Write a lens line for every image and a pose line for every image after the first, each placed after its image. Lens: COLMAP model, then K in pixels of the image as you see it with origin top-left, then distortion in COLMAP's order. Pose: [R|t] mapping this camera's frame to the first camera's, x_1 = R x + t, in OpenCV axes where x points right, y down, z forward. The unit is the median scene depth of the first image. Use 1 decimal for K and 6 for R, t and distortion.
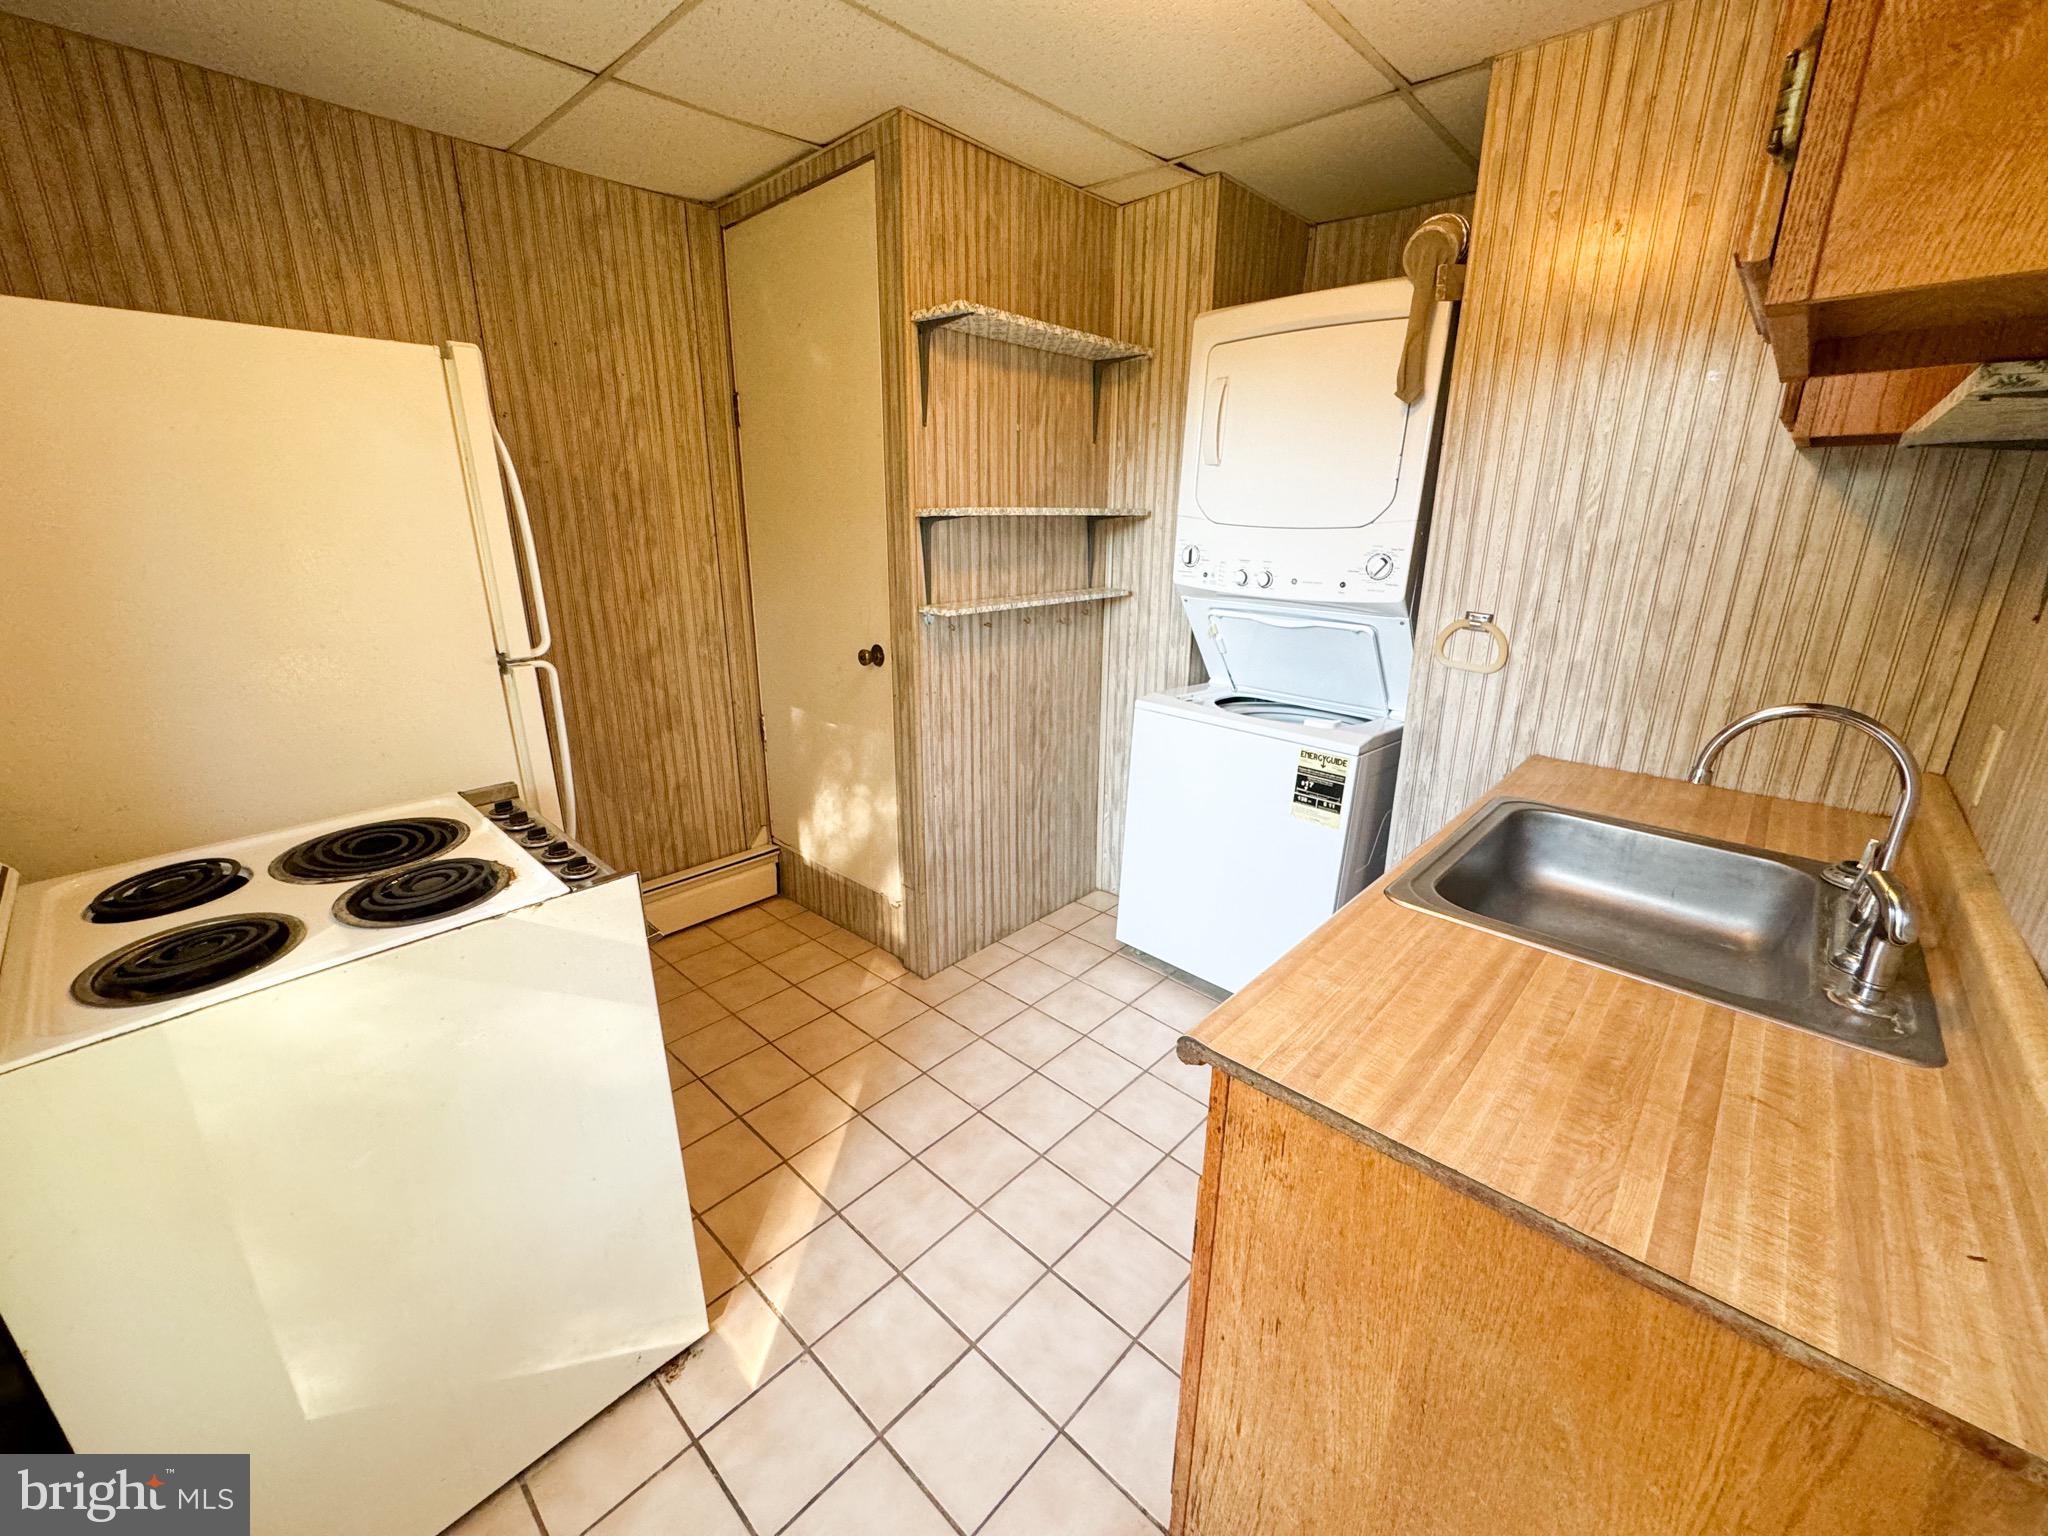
lens RADIAL K [[819.6, 0, 1028.8], [0, 819.6, 767.1], [0, 0, 1]] dist [-0.002946, 0.000646]
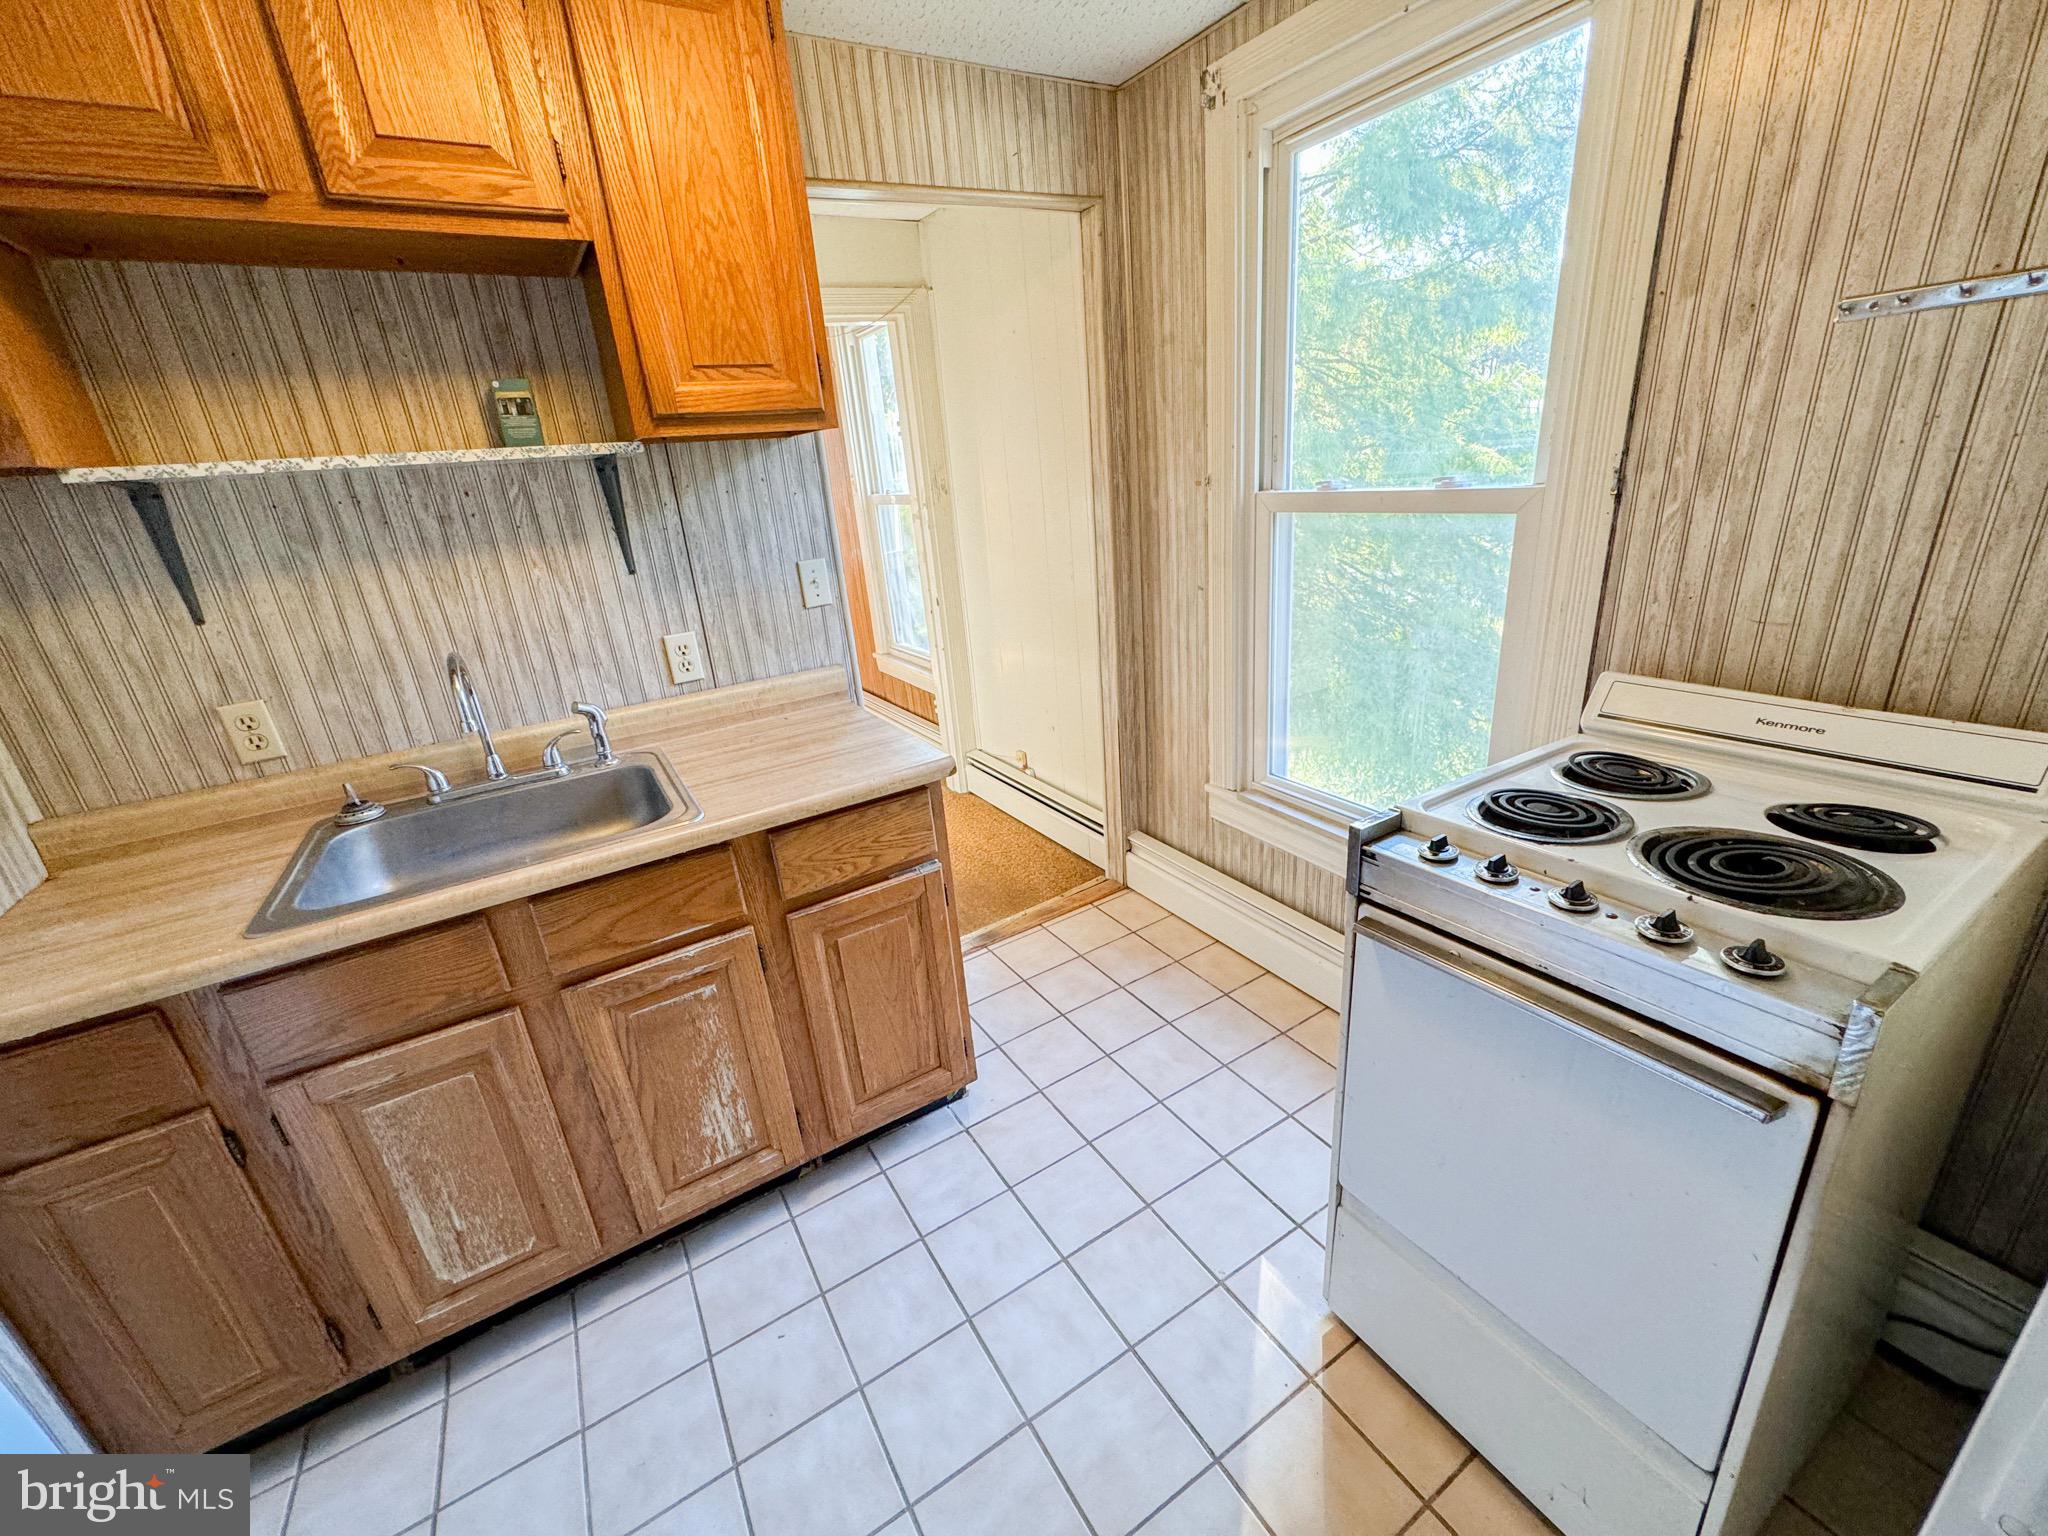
lens RADIAL K [[819.6, 0, 1028.8], [0, 819.6, 767.1], [0, 0, 1]] dist [-0.002946, 0.000646]
pose [[-0.960610, -0.025890, 0.276692, -0.390788], [0.149846, 0.790257, 0.594172, -0.584135], [-0.234040, 0.612229, -0.755249, 1.840750]]
